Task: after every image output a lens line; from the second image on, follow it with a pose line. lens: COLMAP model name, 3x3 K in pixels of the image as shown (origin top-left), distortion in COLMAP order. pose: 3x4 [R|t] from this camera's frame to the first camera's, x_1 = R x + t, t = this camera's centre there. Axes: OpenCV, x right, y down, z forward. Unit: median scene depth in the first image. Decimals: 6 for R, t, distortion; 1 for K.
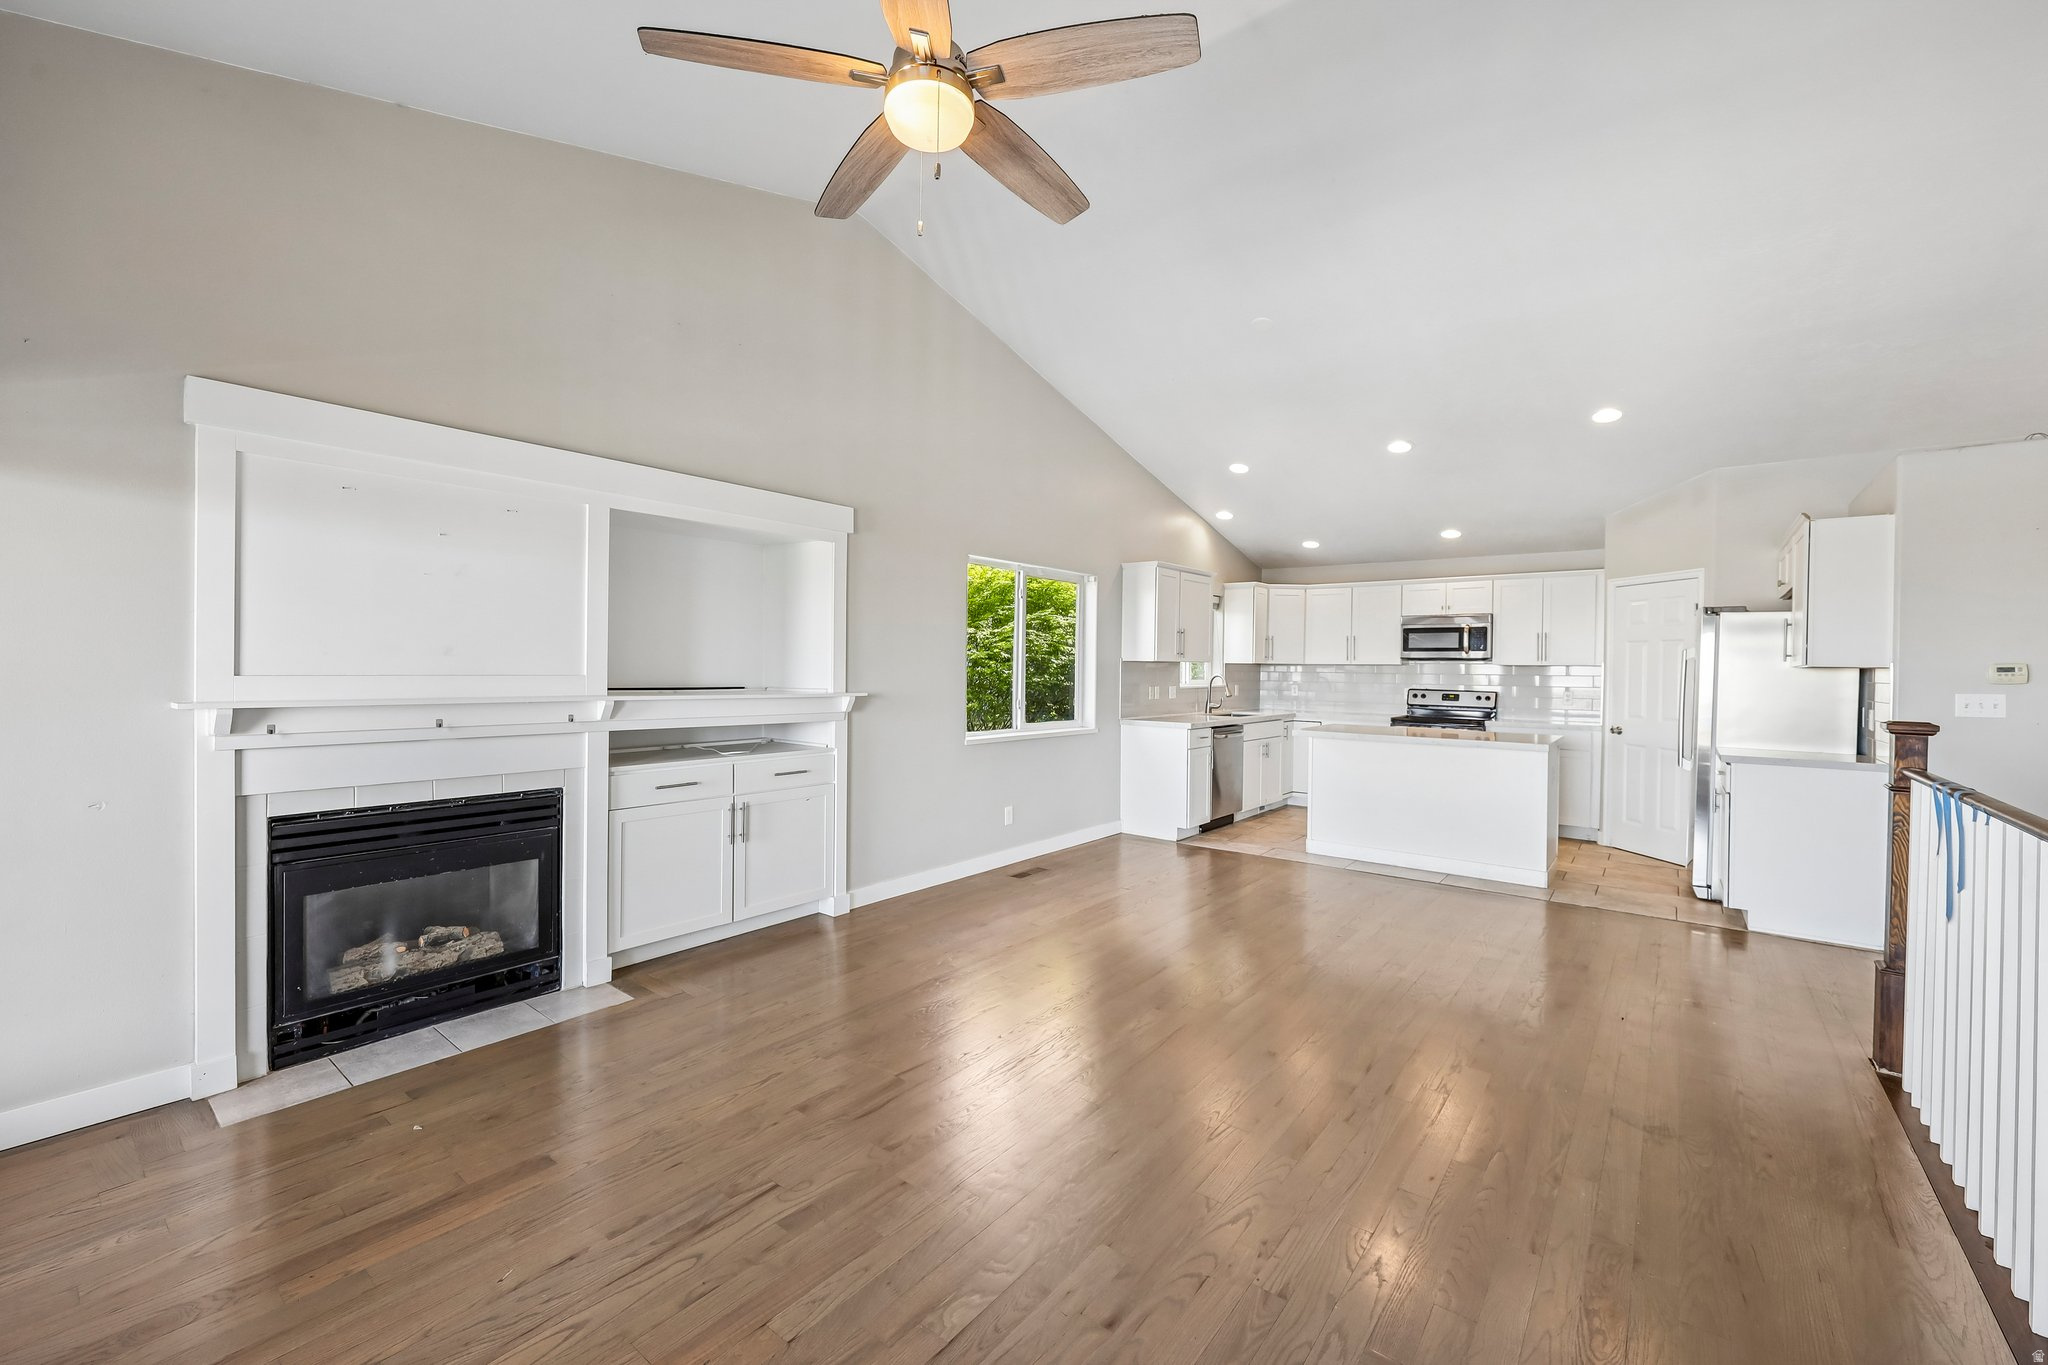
lens RADIAL K [[833.9, 0, 1030.7], [0, 833.9, 677.3], [0, 0, 1]] dist [-0.001198, 0.006799]
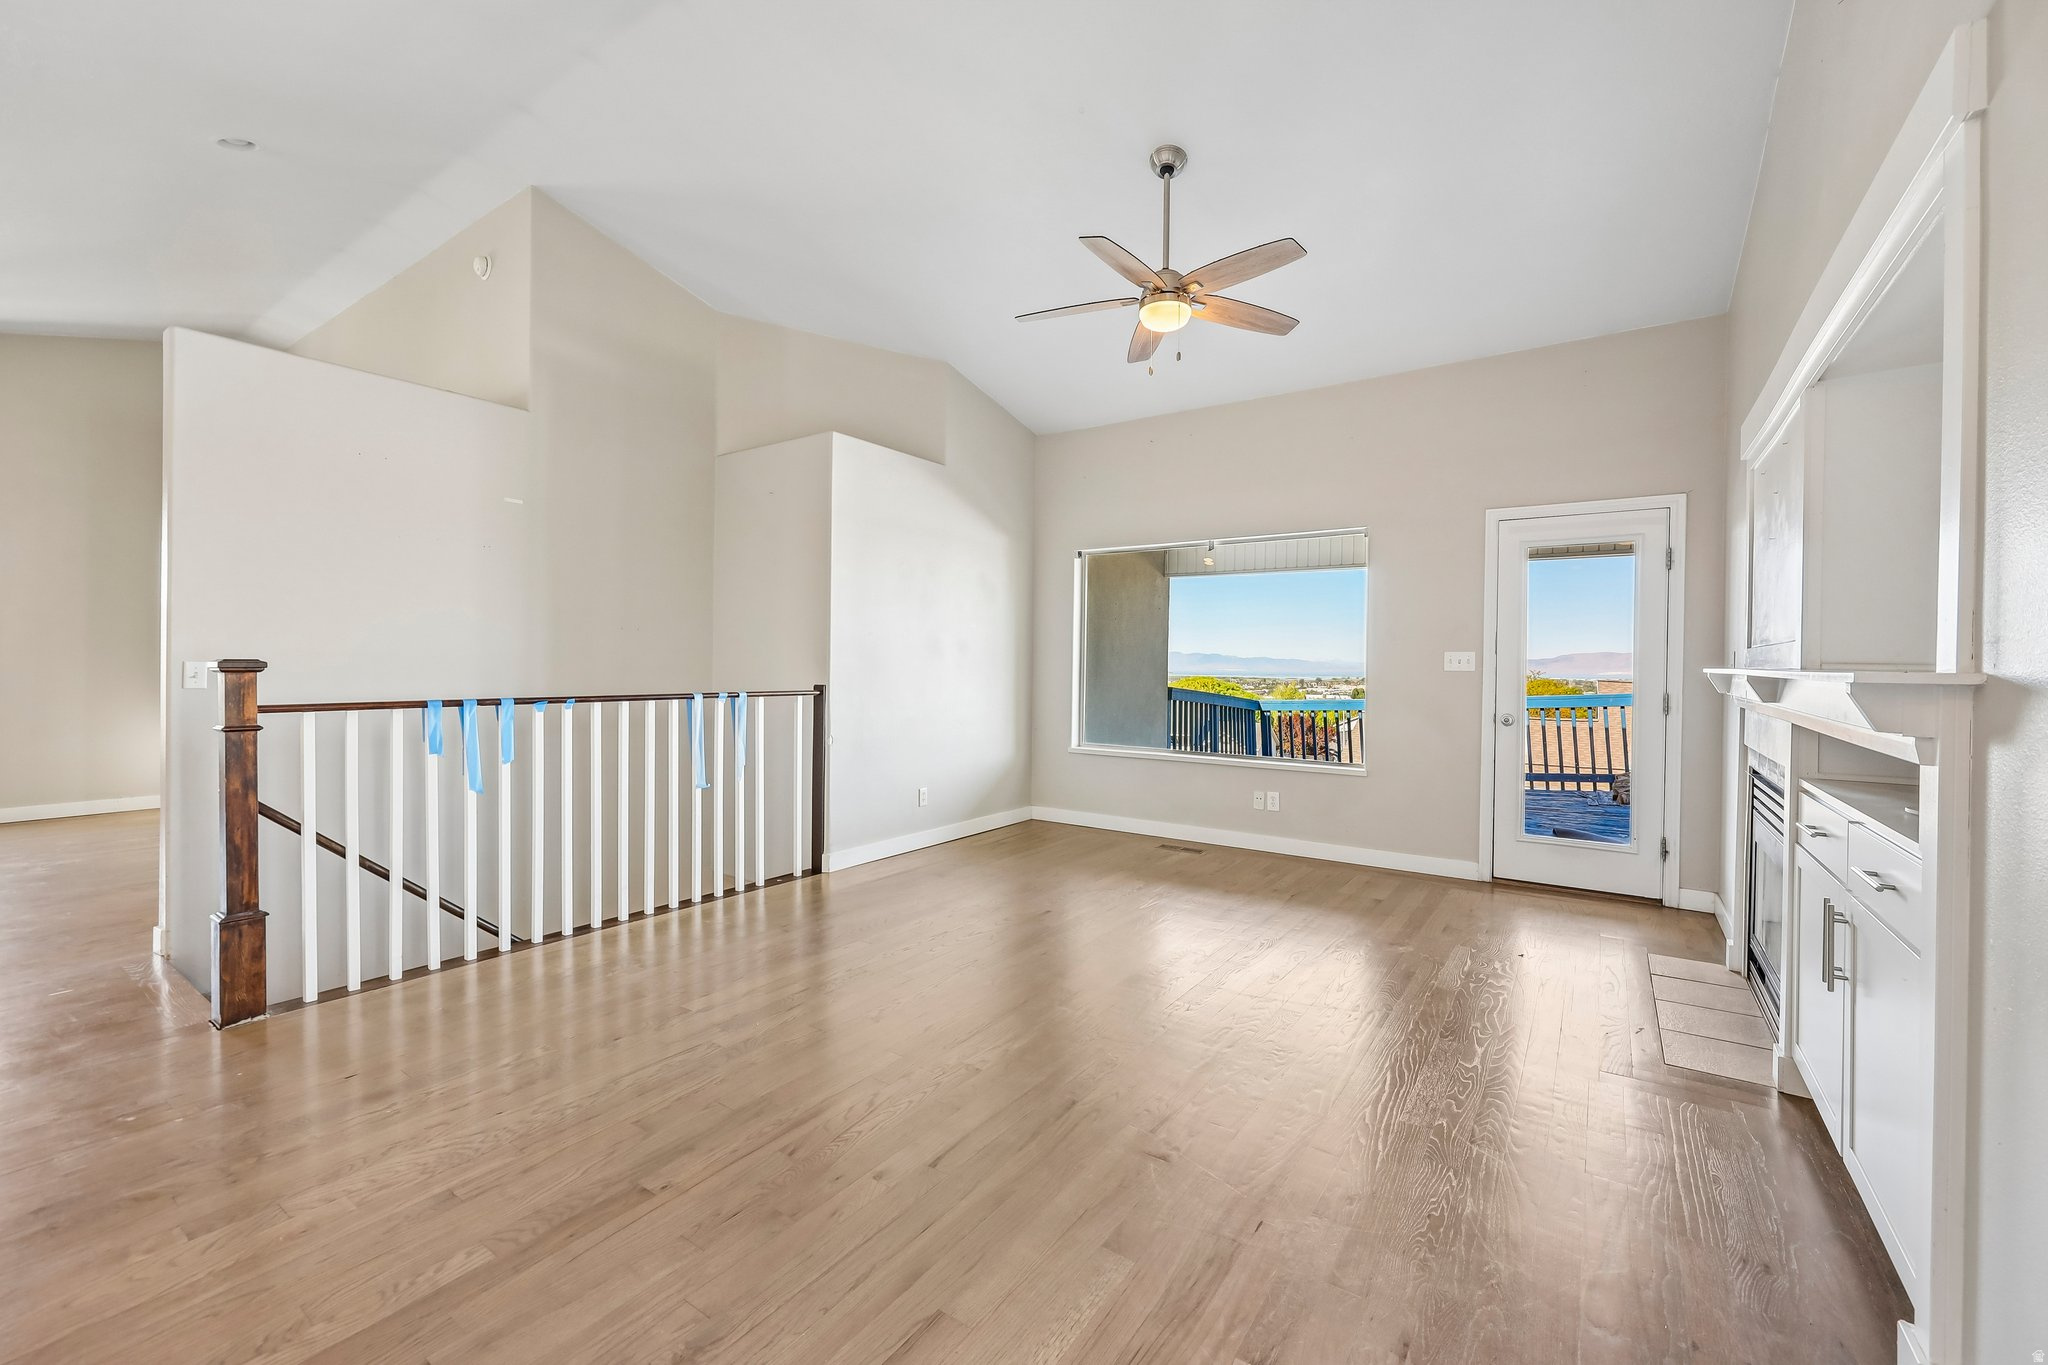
lens RADIAL K [[833.9, 0, 1030.7], [0, 833.9, 677.3], [0, 0, 1]] dist [-0.001198, 0.006799]
pose [[-0.997370, -0.012702, -0.071354, 0.133846], [-0.014691, 0.999516, 0.027419, 0.016906], [0.070971, 0.028395, -0.997074, 1.404521]]
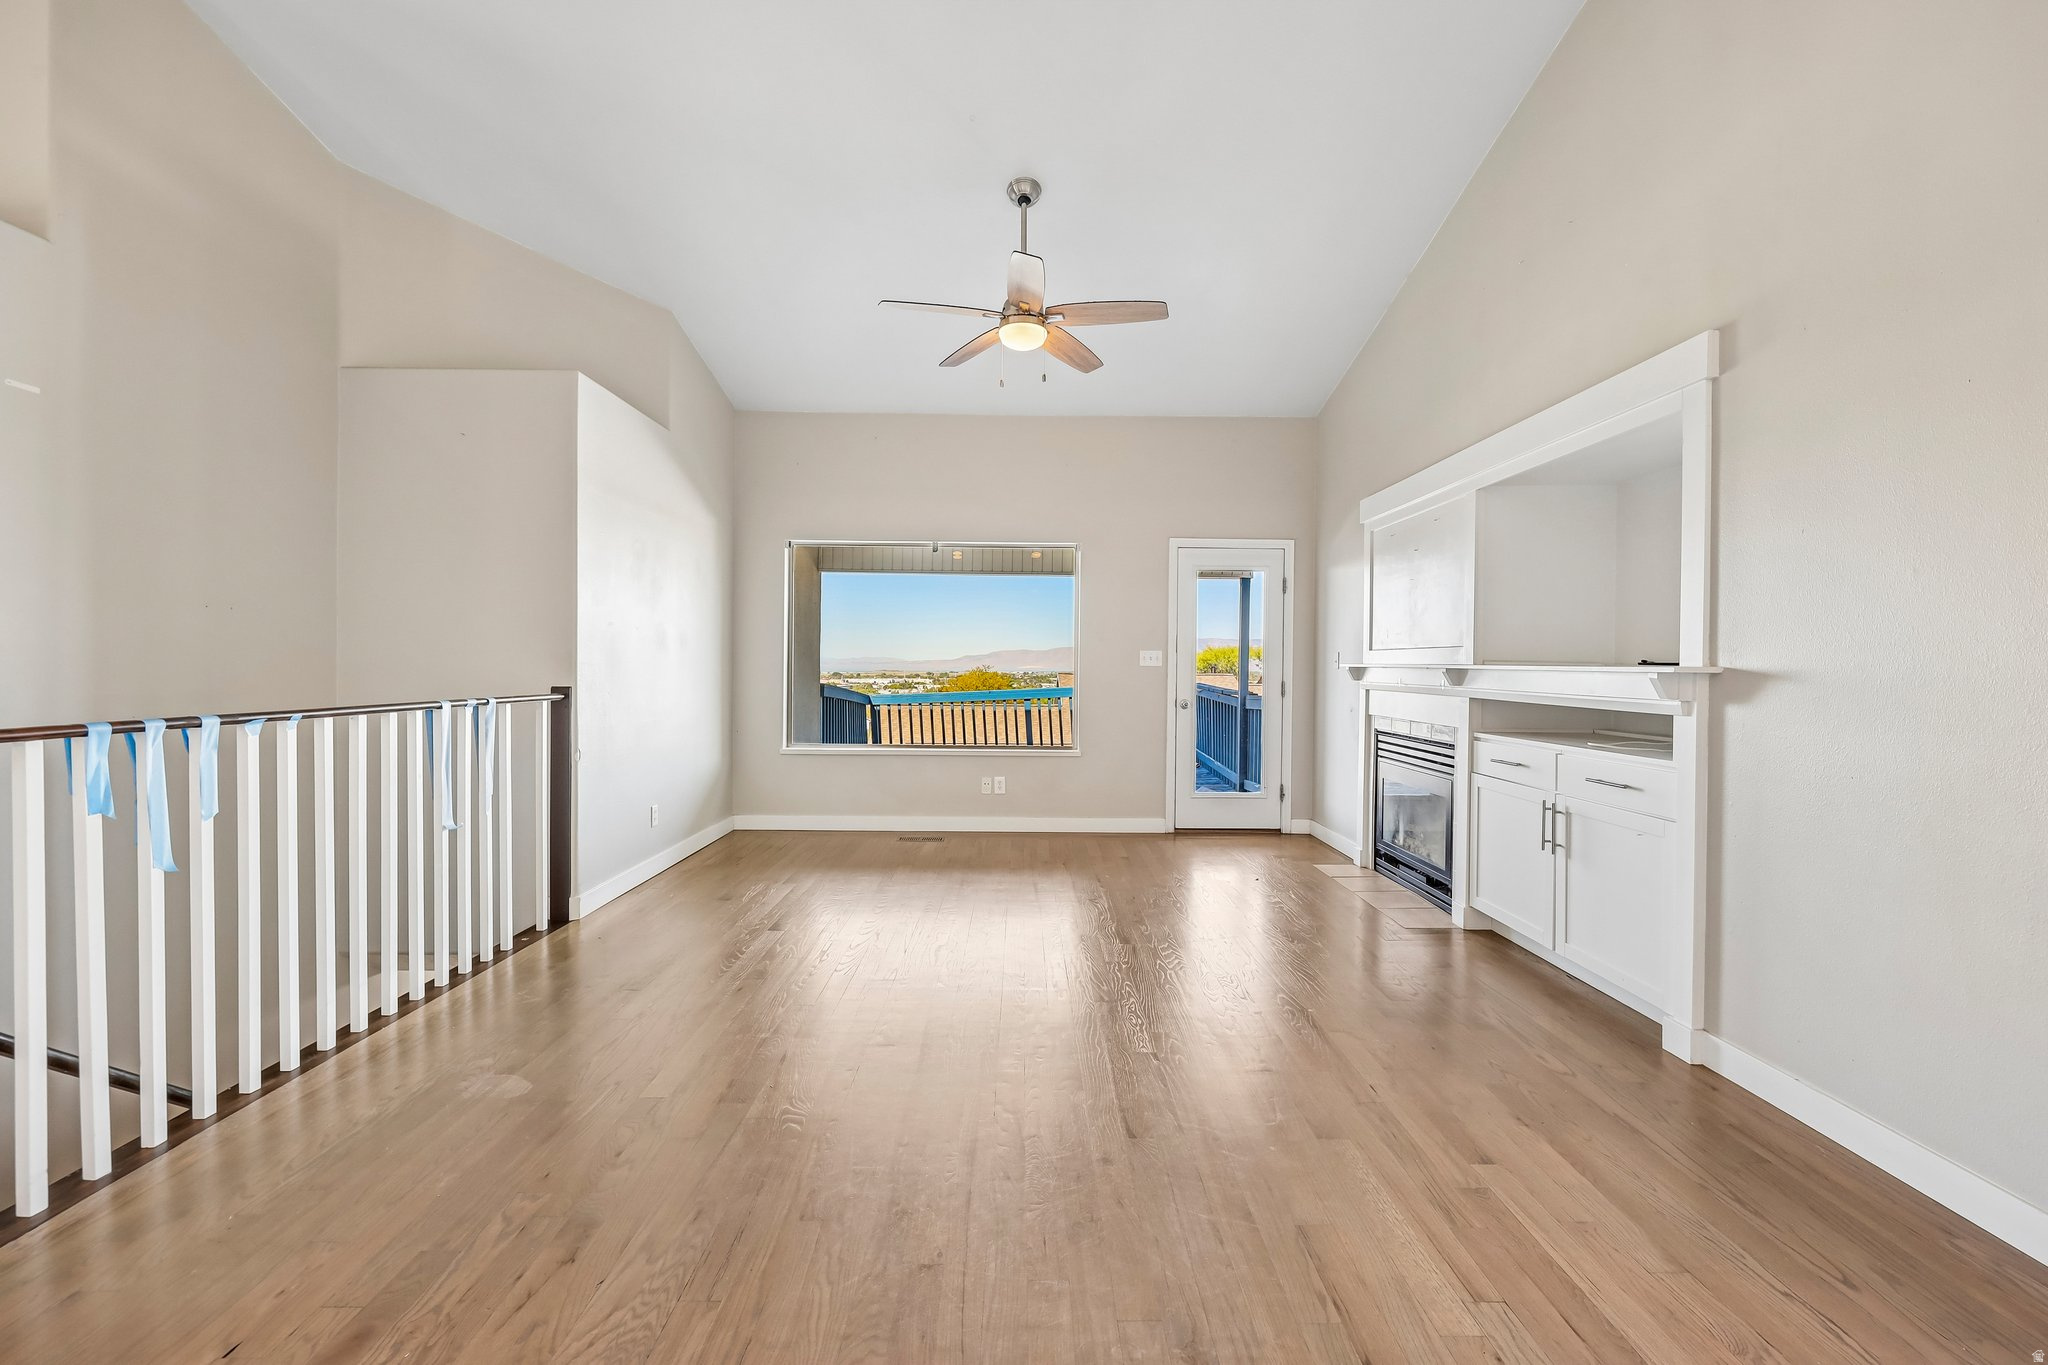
lens RADIAL K [[833.9, 0, 1030.7], [0, 833.9, 677.3], [0, 0, 1]] dist [-0.001198, 0.006799]
pose [[-0.773771, -0.000661, -0.633465, 0.528923], [-0.019325, 0.999559, 0.022562, 0.022258], [0.633171, 0.029699, -0.773442, 1.271562]]
